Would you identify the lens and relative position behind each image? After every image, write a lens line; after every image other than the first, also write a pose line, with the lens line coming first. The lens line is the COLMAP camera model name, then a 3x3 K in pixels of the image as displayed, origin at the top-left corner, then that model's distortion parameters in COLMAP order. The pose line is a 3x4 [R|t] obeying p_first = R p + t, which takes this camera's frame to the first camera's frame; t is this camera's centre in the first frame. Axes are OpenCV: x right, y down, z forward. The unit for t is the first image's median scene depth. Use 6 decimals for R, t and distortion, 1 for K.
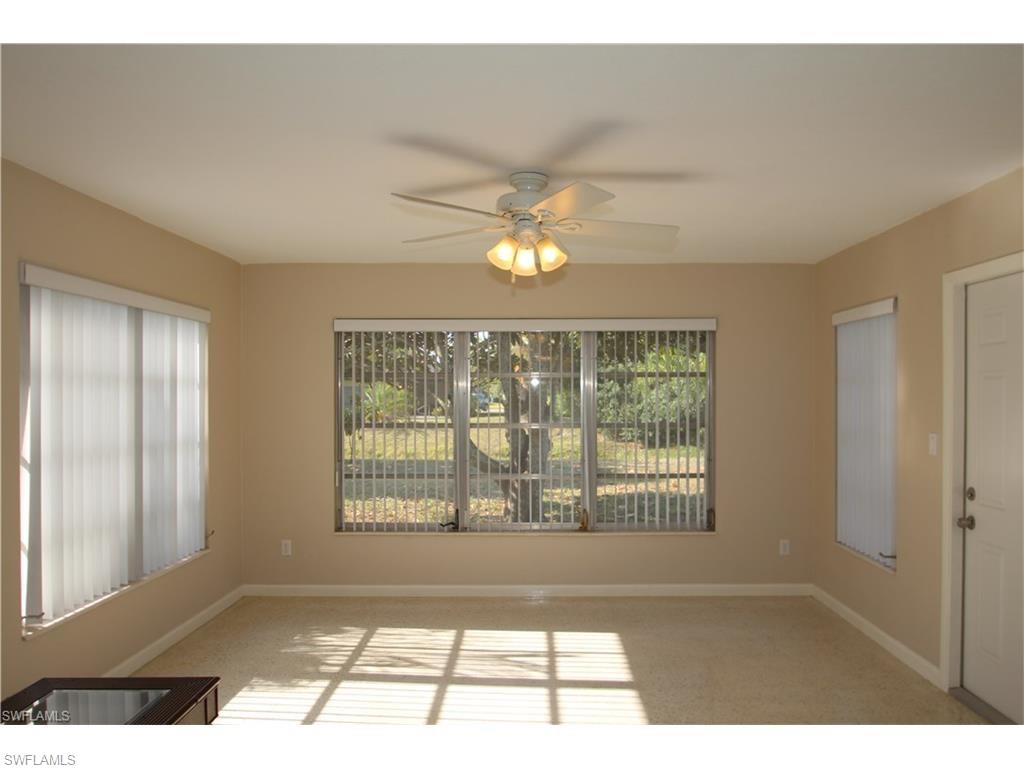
lens RADIAL K [[773.8, 0, 512.0], [0, 773.8, 384.0], [0, 0, 1]] dist [0.009742, 0.006462]
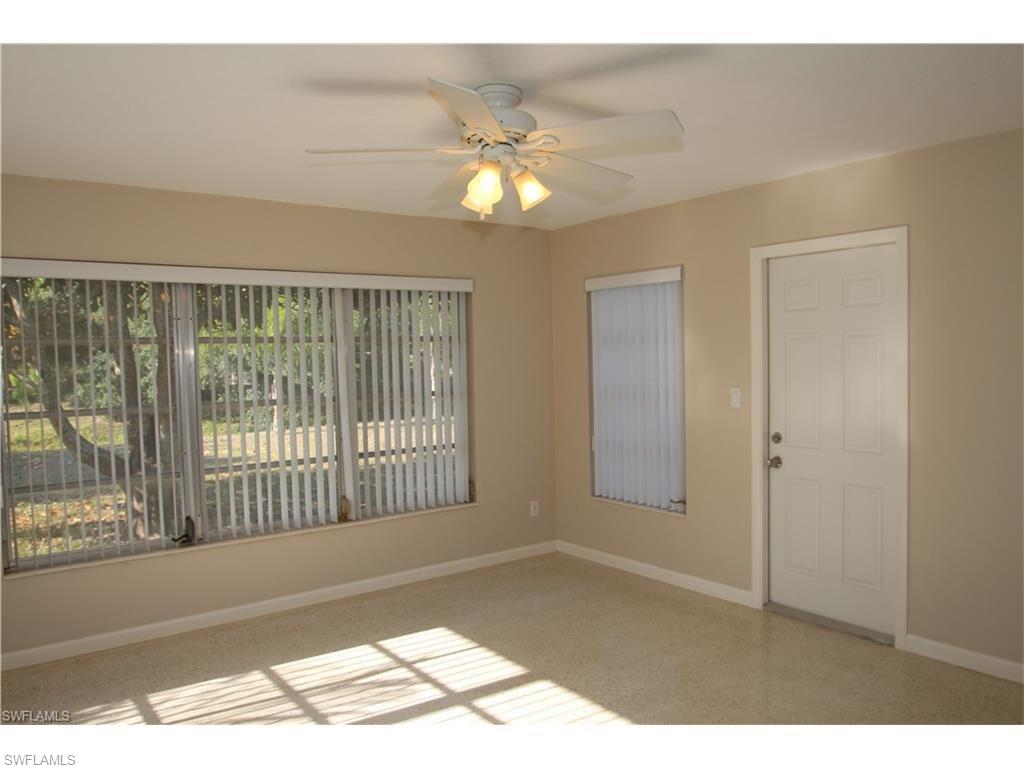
lens RADIAL K [[788.1, 0, 512.0], [0, 788.1, 384.0], [0, 0, 1]] dist [-0.004800, 0.000441]
pose [[0.784743, -0.032964, 0.618944, -0.366991], [0.010234, 0.999138, 0.040237, 0.006675], [-0.619737, -0.025241, 0.784403, 0.255131]]
